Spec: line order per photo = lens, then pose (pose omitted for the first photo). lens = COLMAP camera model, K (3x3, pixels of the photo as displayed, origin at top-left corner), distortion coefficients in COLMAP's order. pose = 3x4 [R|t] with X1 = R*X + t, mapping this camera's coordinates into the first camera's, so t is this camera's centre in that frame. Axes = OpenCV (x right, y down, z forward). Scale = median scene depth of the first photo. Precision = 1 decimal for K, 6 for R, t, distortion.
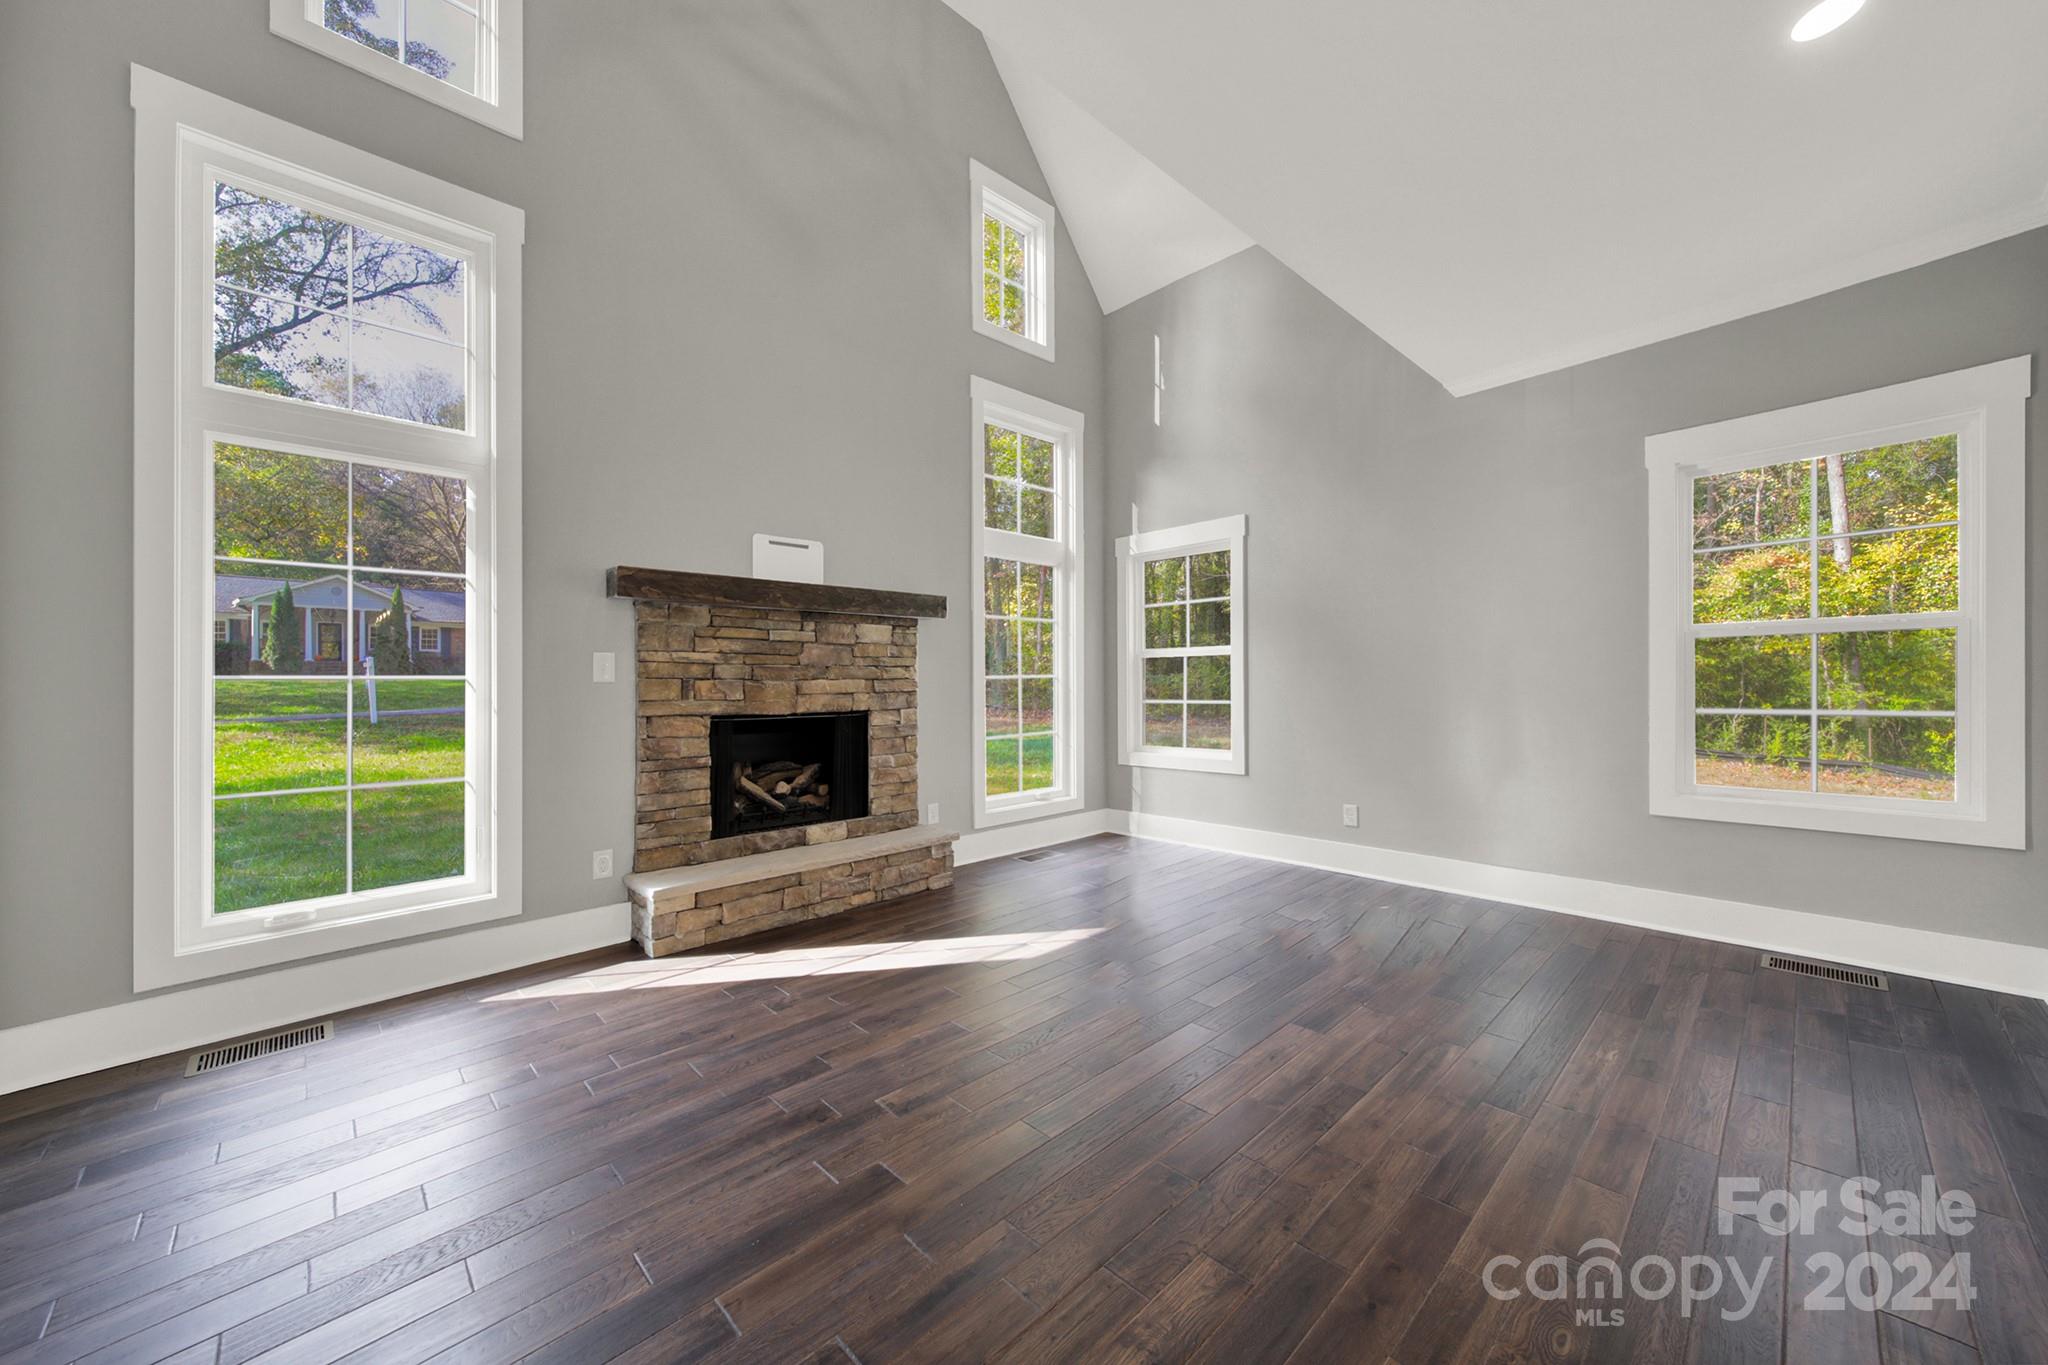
lens RADIAL K [[745.8, 0, 1034.0], [0, 745.8, 676.7], [0, 0, 1]] dist [0.002331, -0.001373]
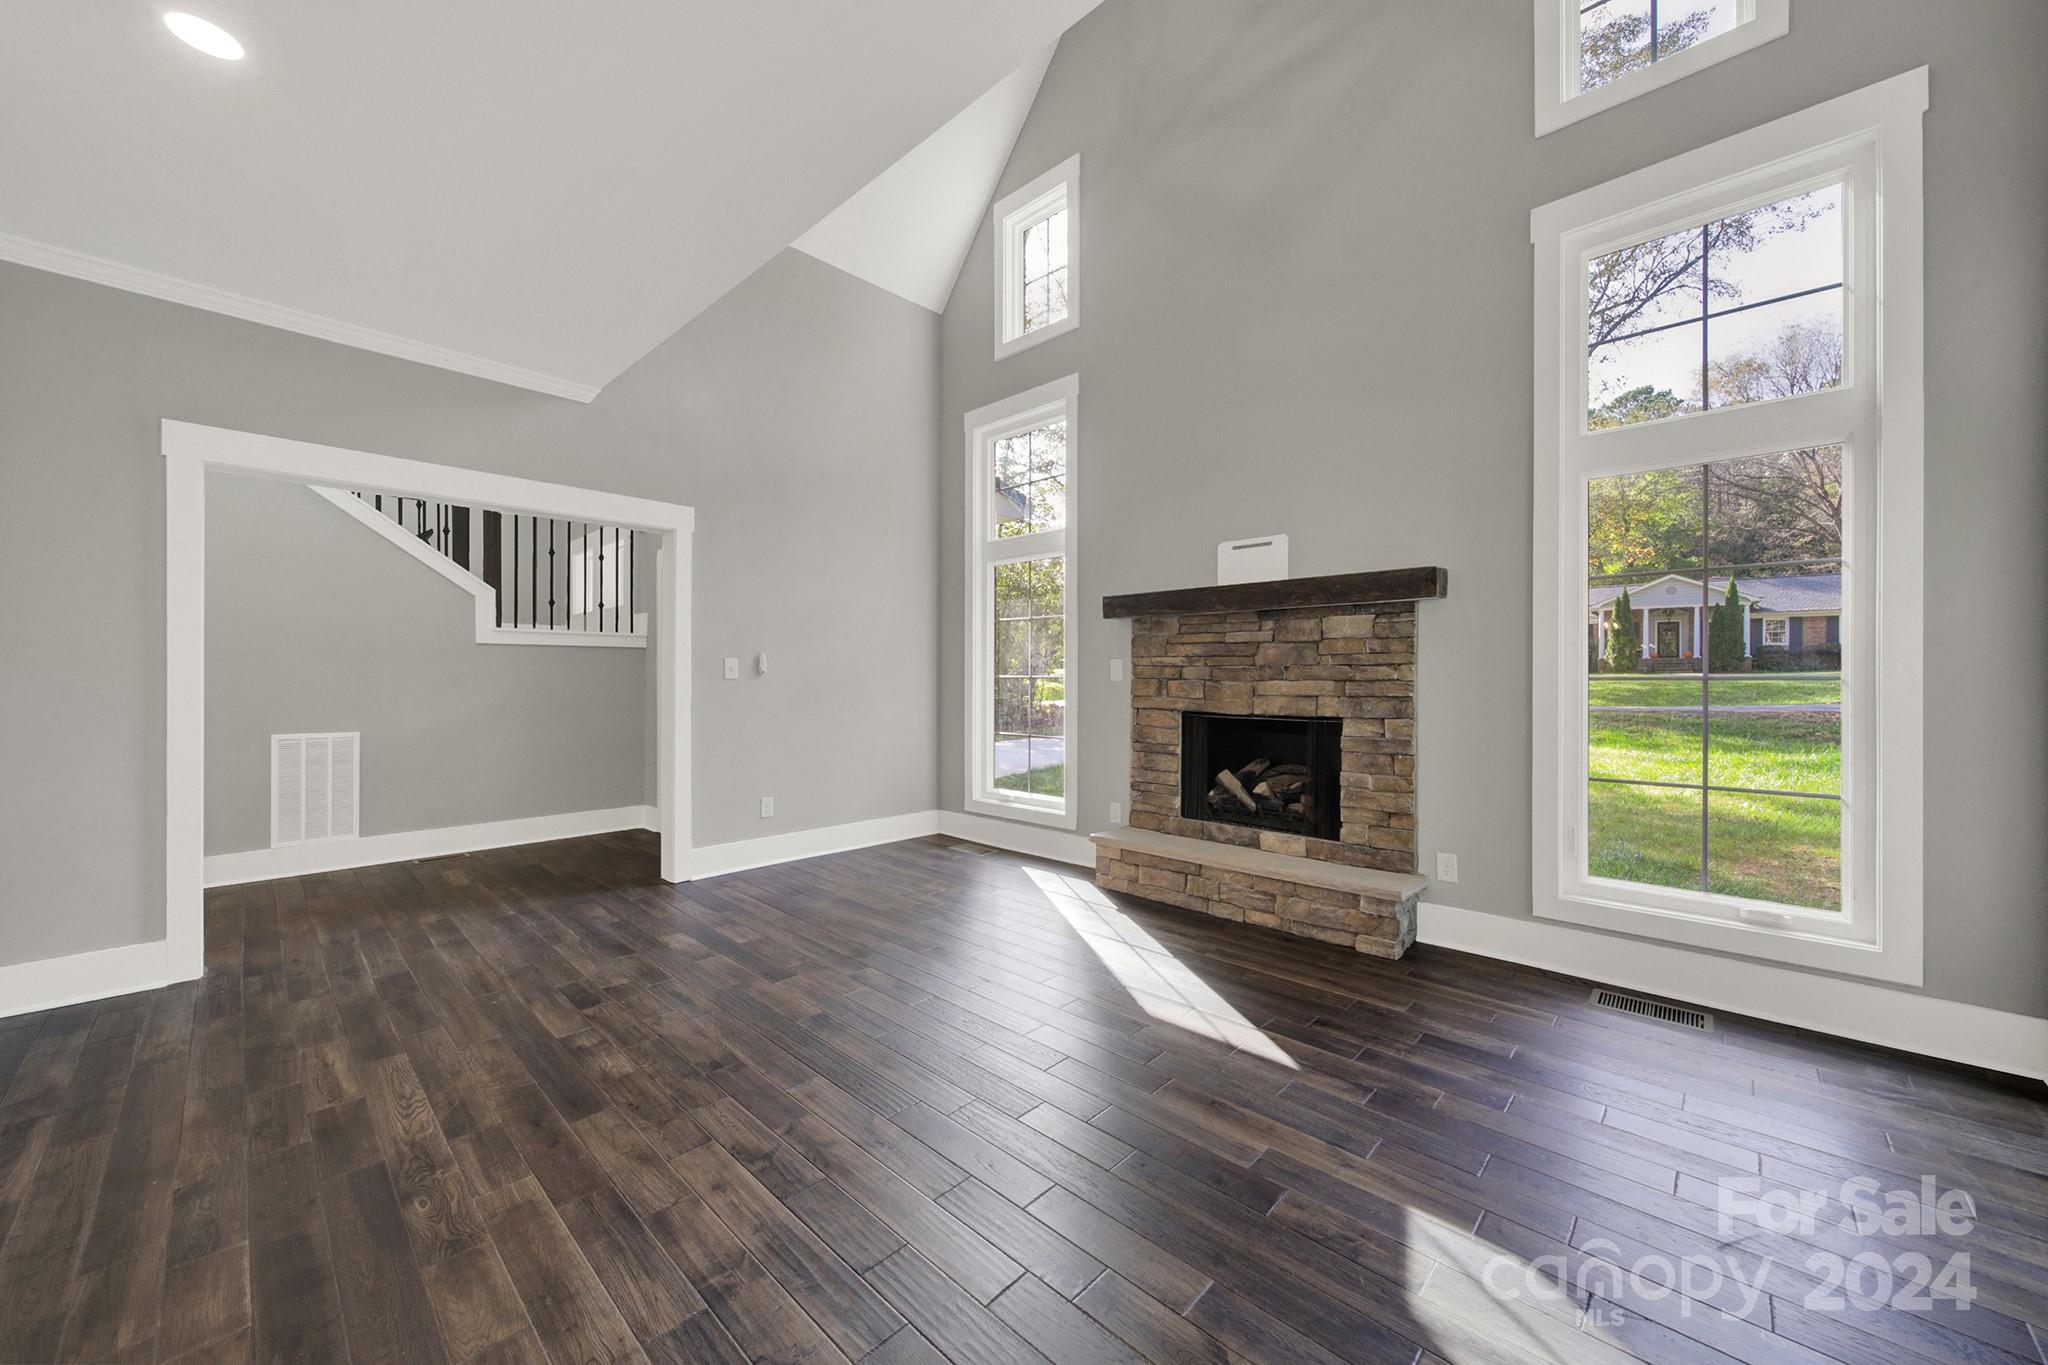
lens RADIAL K [[745.8, 0, 1020.9], [0, 745.8, 676.5], [0, 0, 1]] dist [0.002331, -0.001373]
pose [[0.038374, 0.003401, -0.999258, 0.672306], [0.001659, 0.999993, 0.003467, -0.005390], [0.999262, -0.001791, 0.038368, 0.659296]]
